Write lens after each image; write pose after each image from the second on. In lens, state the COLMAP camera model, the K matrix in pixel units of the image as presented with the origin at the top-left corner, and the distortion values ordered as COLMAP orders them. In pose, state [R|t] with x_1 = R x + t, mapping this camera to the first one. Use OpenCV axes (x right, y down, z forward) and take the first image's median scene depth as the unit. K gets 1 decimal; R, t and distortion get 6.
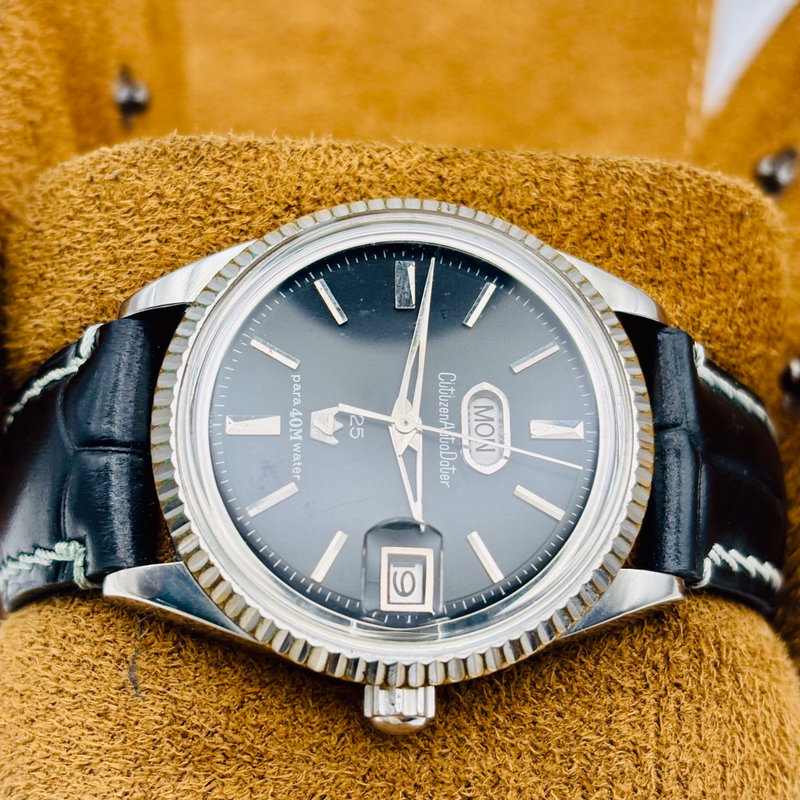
lens RADIAL K [[1358.6, 0, 368.1], [0, 1358.6, 436.8], [0, 0, 1]] dist [0.108106, -0.060724]
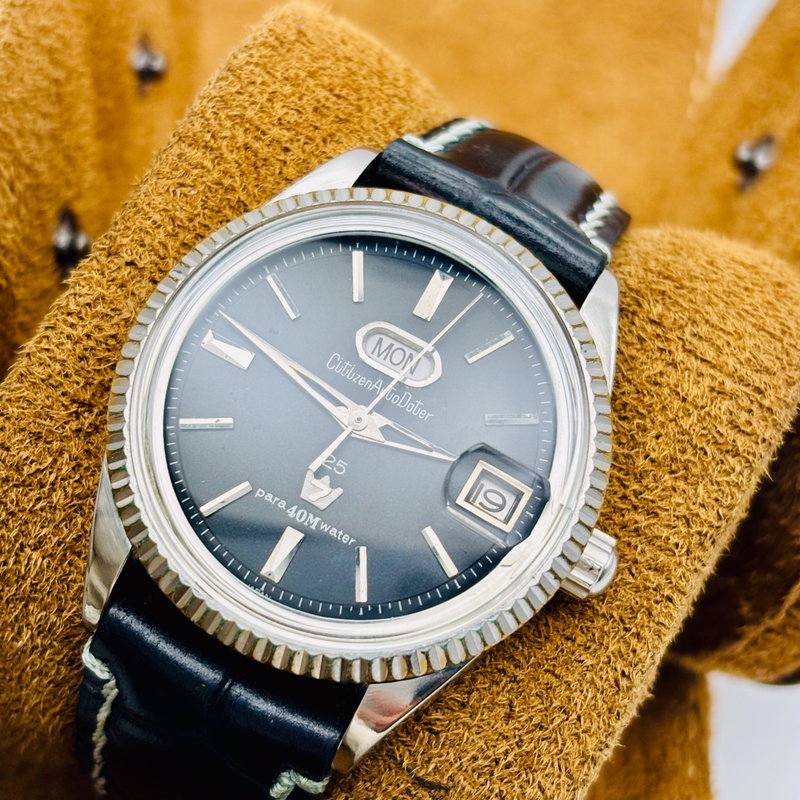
lens RADIAL K [[1358.6, 0, 368.1], [0, 1358.6, 436.8], [0, 0, 1]] dist [0.108106, -0.060724]
pose [[0.489346, -0.860908, 0.139203, -0.113482], [0.846516, 0.507277, 0.161492, -0.152294], [-0.209644, 0.038813, 0.977007, 0.023839]]
